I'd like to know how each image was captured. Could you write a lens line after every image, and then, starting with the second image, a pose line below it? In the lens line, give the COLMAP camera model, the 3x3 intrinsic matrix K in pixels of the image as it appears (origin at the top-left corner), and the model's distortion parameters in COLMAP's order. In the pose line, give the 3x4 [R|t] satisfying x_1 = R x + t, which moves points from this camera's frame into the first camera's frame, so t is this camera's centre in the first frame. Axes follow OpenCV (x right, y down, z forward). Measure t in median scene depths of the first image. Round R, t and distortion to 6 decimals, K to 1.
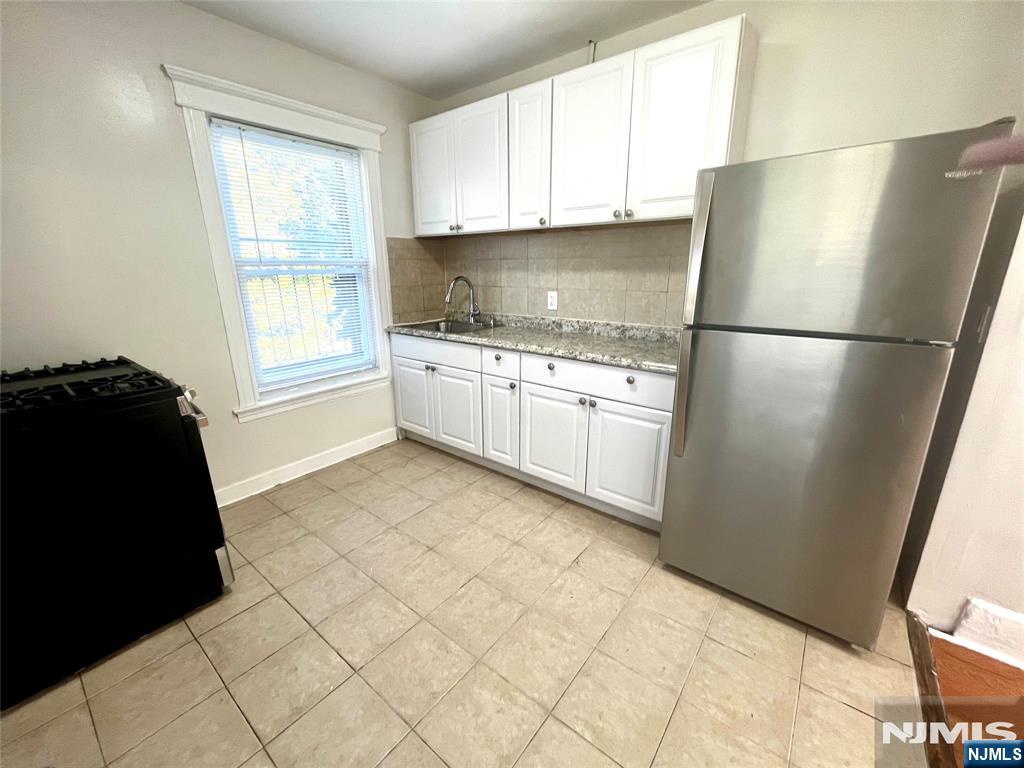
lens RADIAL K [[419.5, 0, 508.8], [0, 419.5, 387.5], [0, 0, 1]] dist [-0.002526, -0.000472]
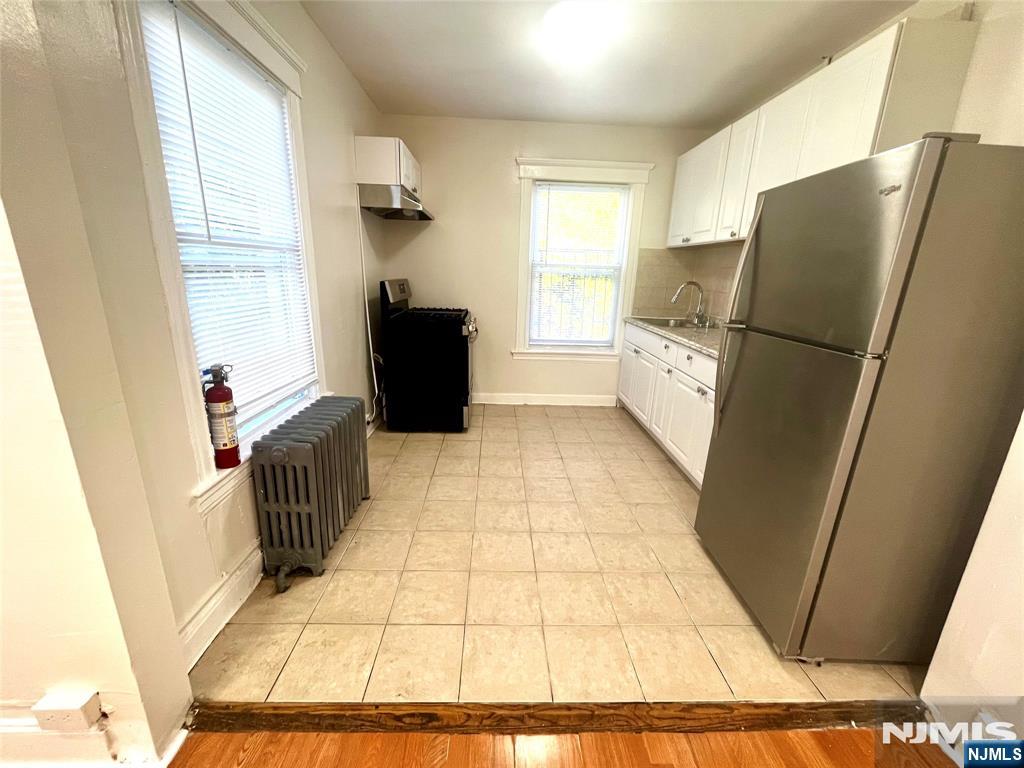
lens RADIAL K [[419.5, 0, 508.8], [0, 419.5, 387.5], [0, 0, 1]] dist [-0.002526, -0.000472]
pose [[0.647457, 0.234663, -0.725075, 0.706312], [-0.247625, 0.964568, 0.091055, 0.055197], [0.720751, 0.120593, 0.682624, -0.175848]]
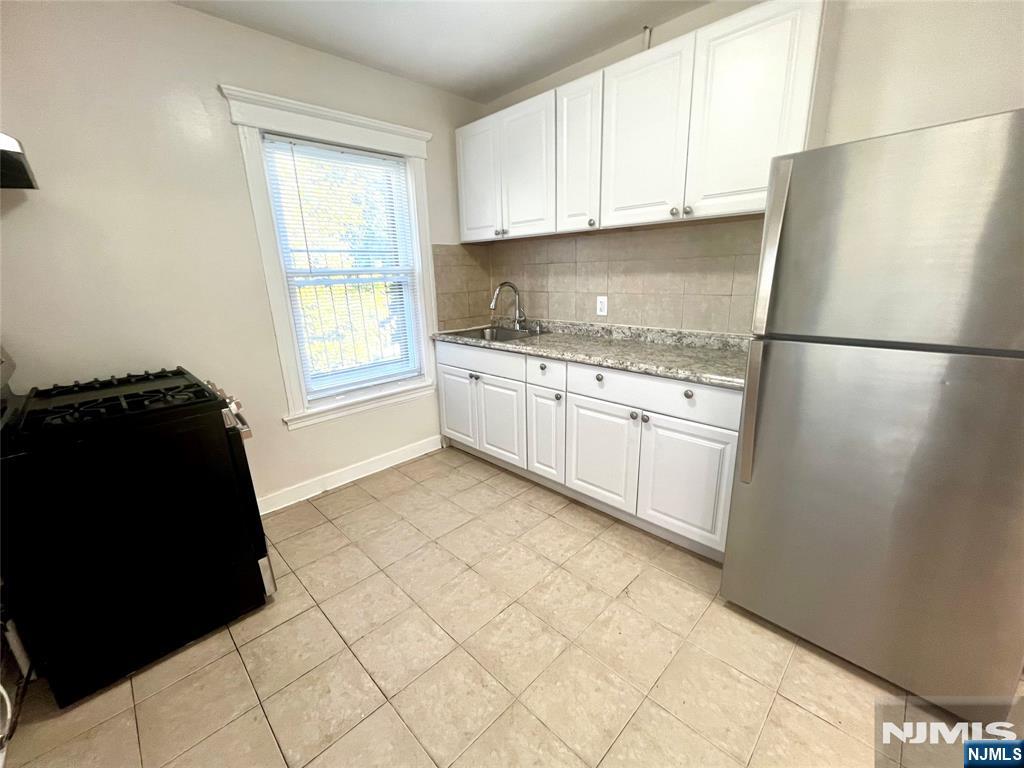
lens RADIAL K [[419.5, 0, 508.8], [0, 419.5, 387.5], [0, 0, 1]] dist [-0.002526, -0.000472]
pose [[0.993184, 0.008495, -0.116244, 0.009680], [-0.009277, 0.999938, -0.006193, -0.021833], [0.116184, 0.007229, 0.993201, 0.054227]]
